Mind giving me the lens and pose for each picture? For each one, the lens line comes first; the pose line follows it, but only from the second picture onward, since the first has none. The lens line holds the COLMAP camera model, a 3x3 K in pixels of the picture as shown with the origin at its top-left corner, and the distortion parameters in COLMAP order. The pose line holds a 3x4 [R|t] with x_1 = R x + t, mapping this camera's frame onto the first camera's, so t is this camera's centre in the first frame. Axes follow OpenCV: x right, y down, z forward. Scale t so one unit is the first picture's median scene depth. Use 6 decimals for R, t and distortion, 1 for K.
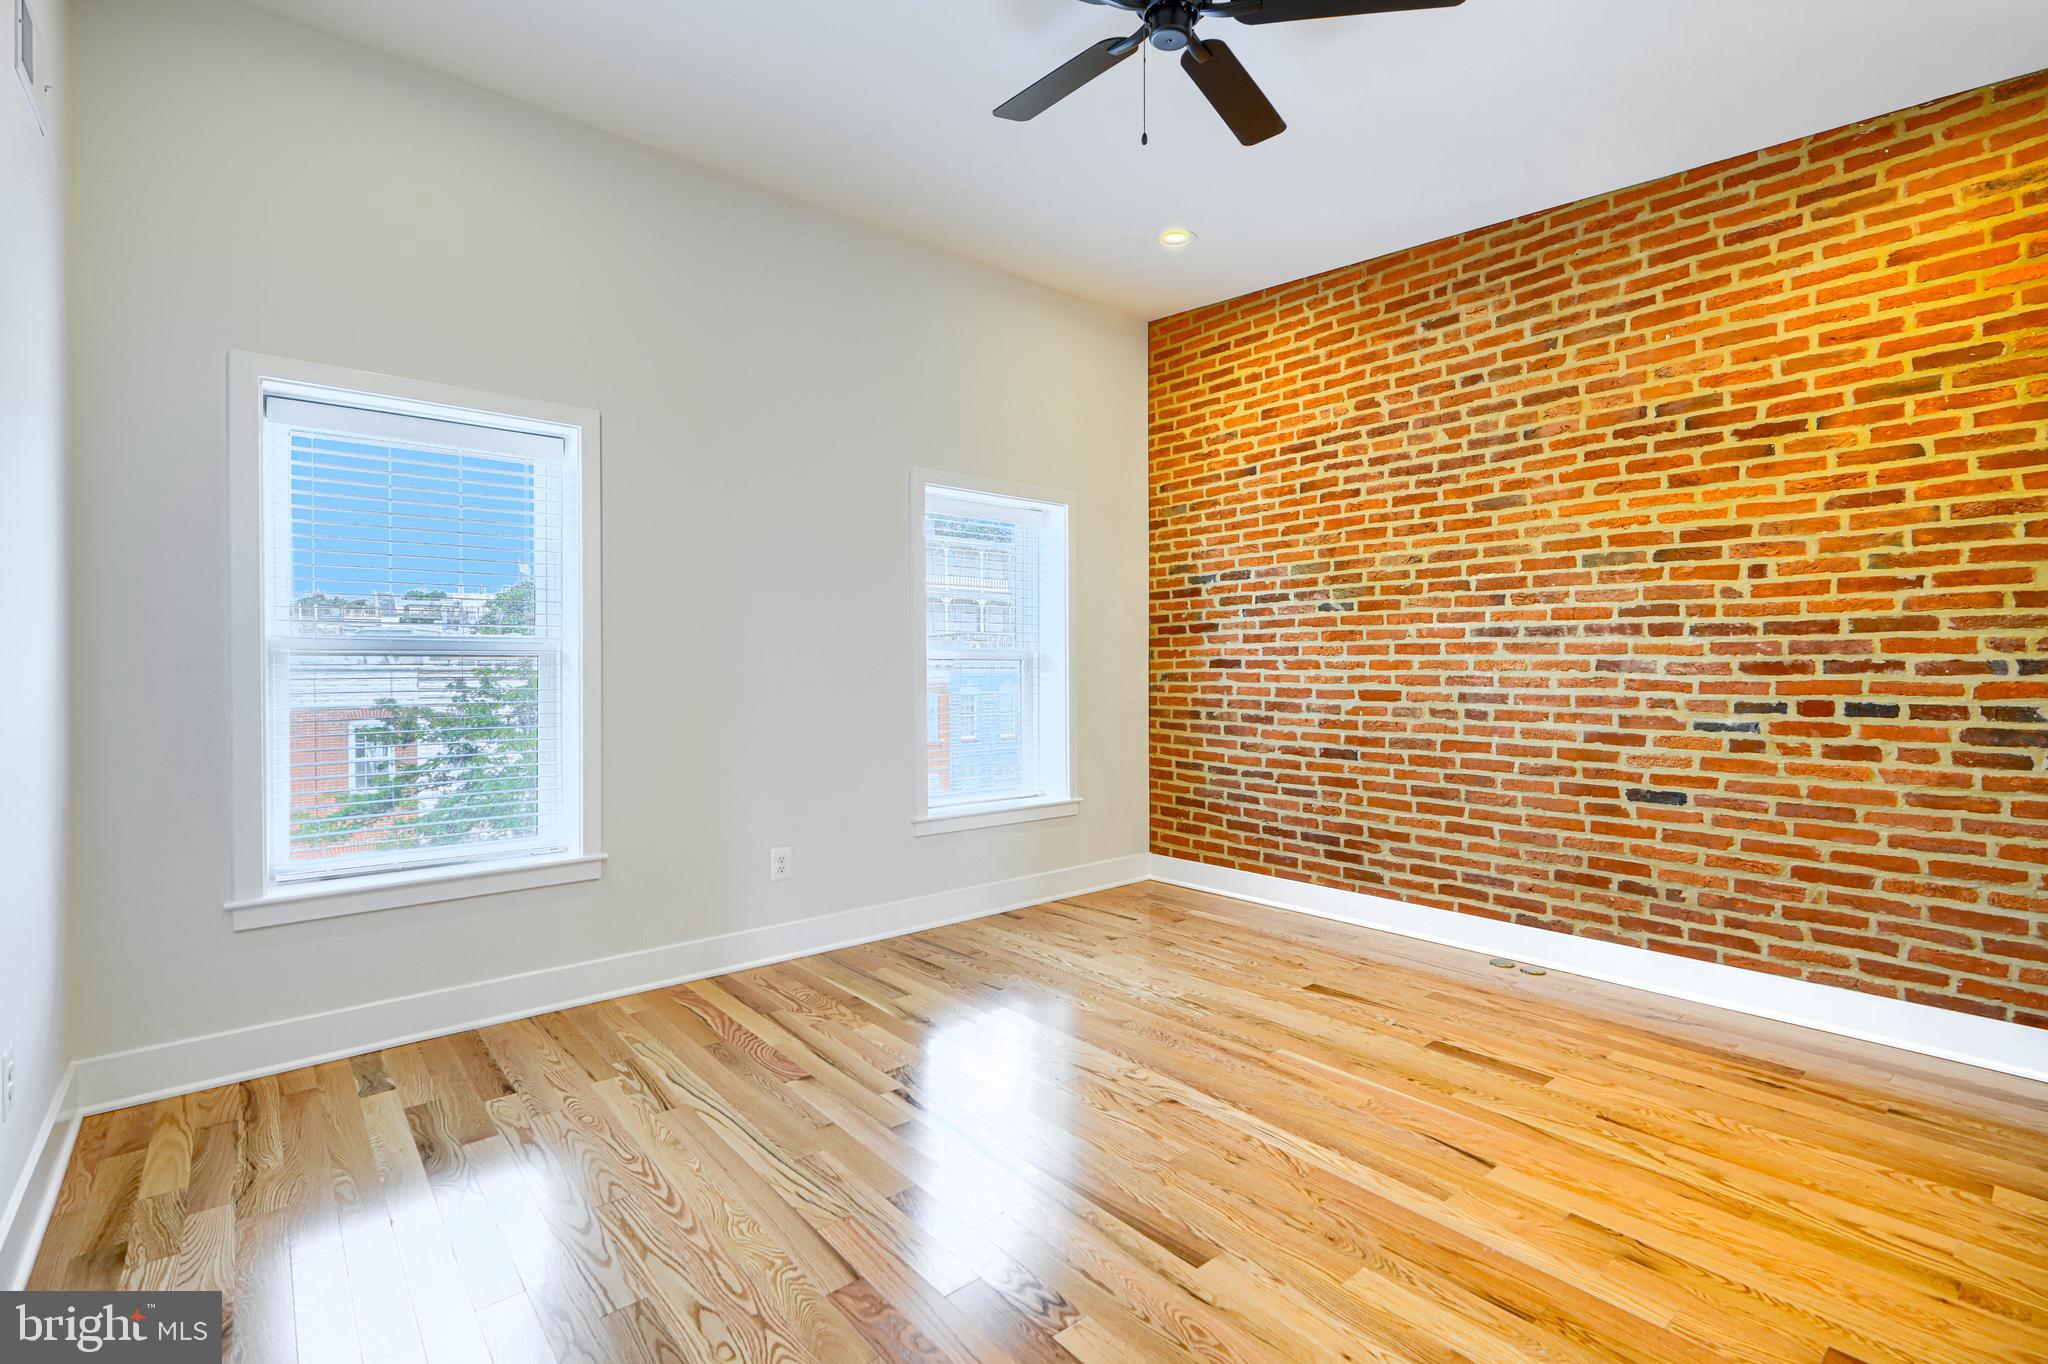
lens RADIAL K [[931.5, 0, 1017.2], [0, 931.5, 673.7], [0, 0, 1]] dist [0.000212, 0.000520]
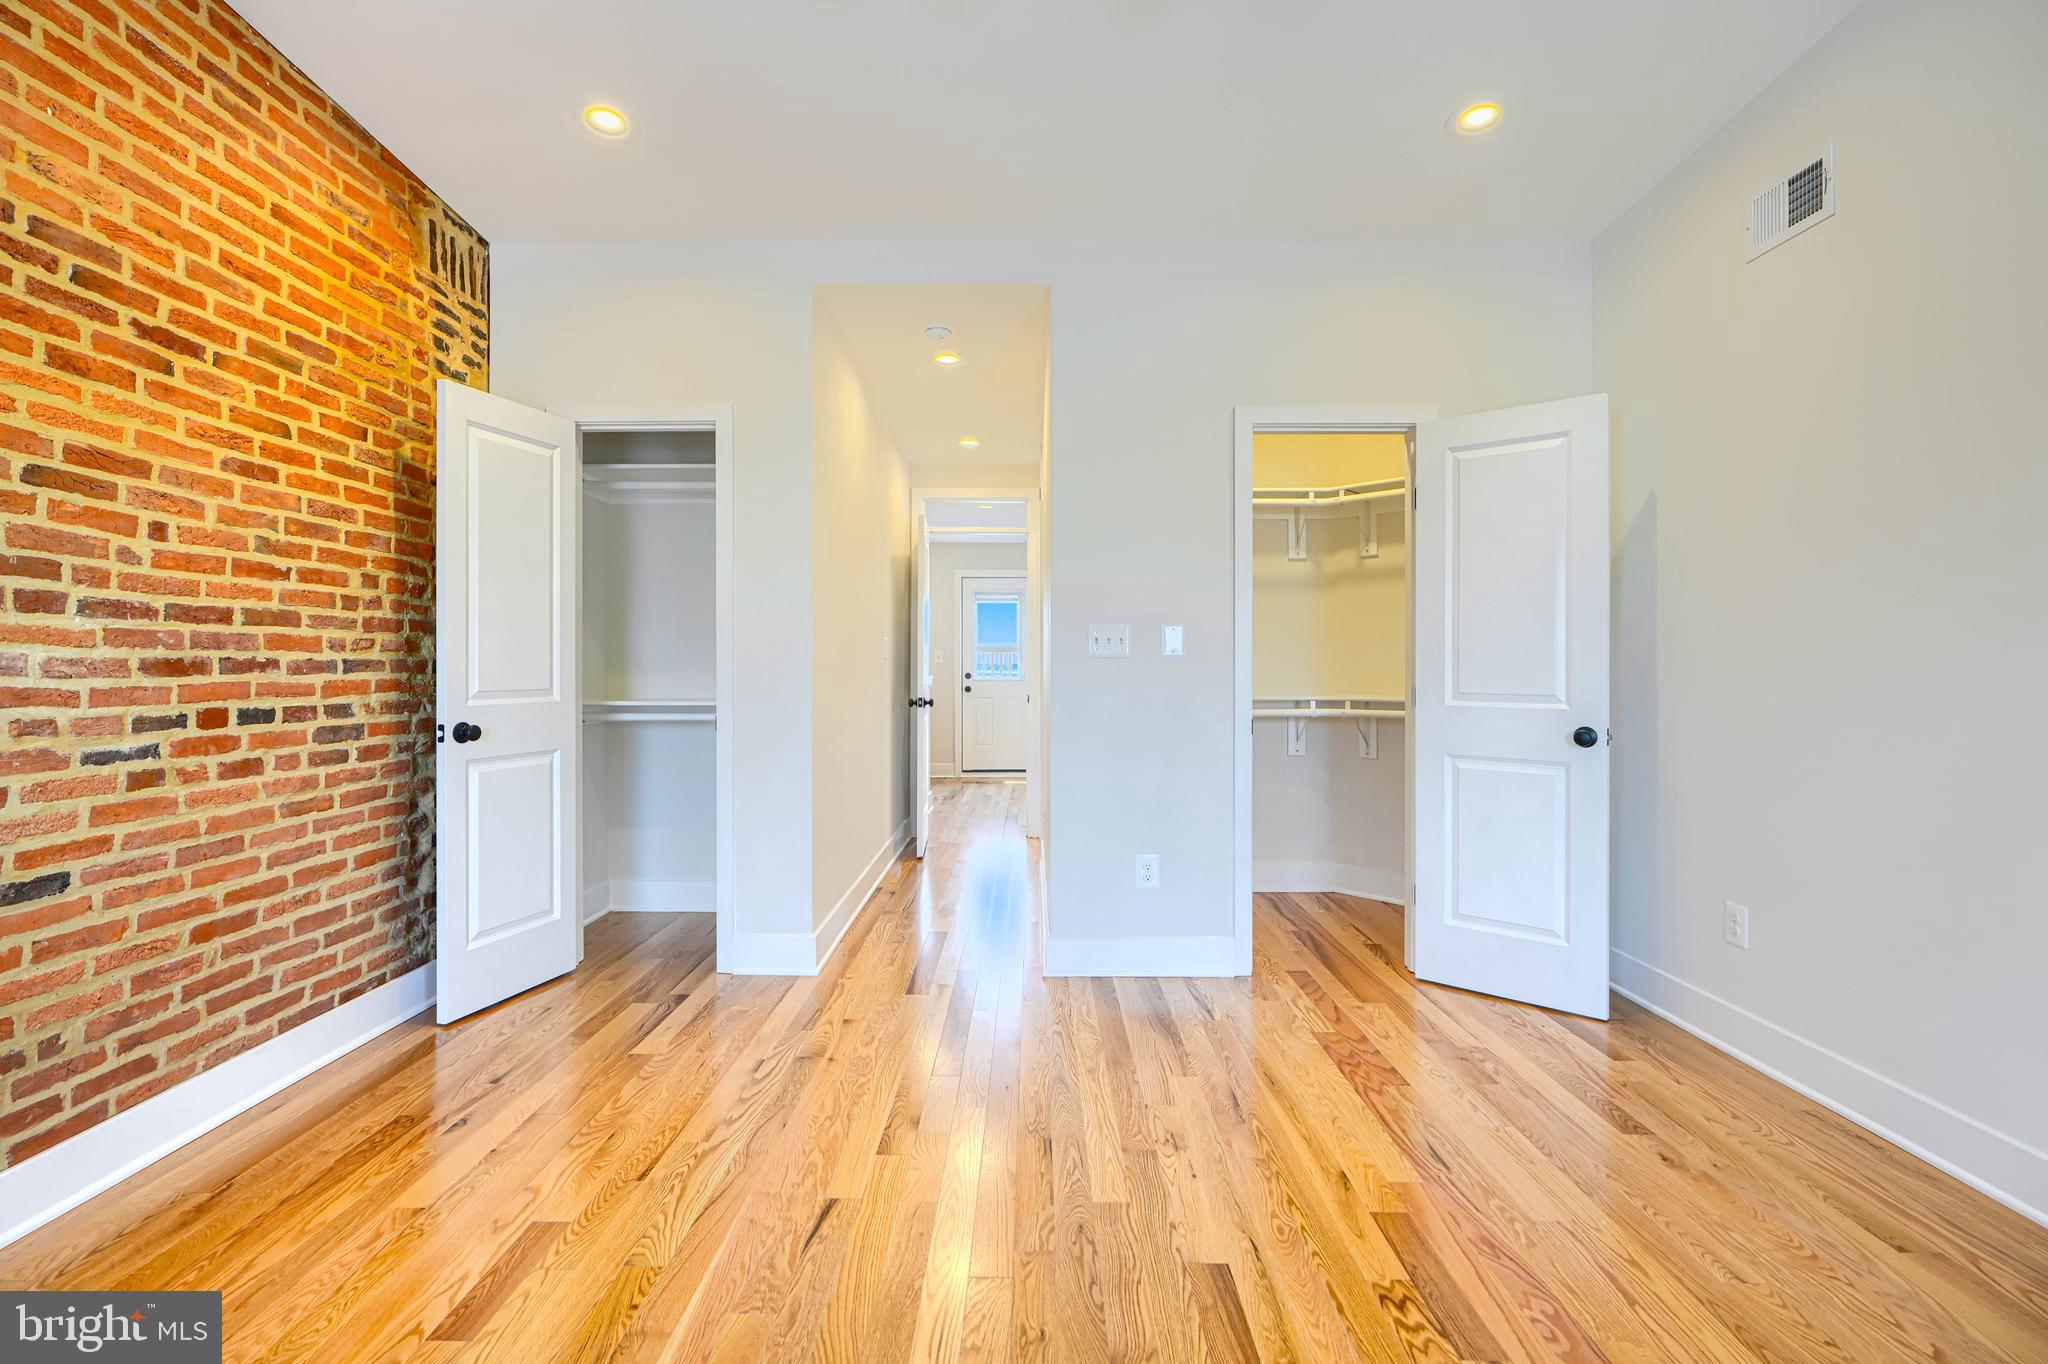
lens RADIAL K [[931.5, 0, 1030.6], [0, 931.5, 657.4], [0, 0, 1]] dist [0.000212, 0.000520]
pose [[-0.764623, 0.008447, 0.644423, -0.176815], [0.005917, 0.999964, -0.006088, -0.005333], [-0.644451, -0.000842, -0.764645, 1.136975]]
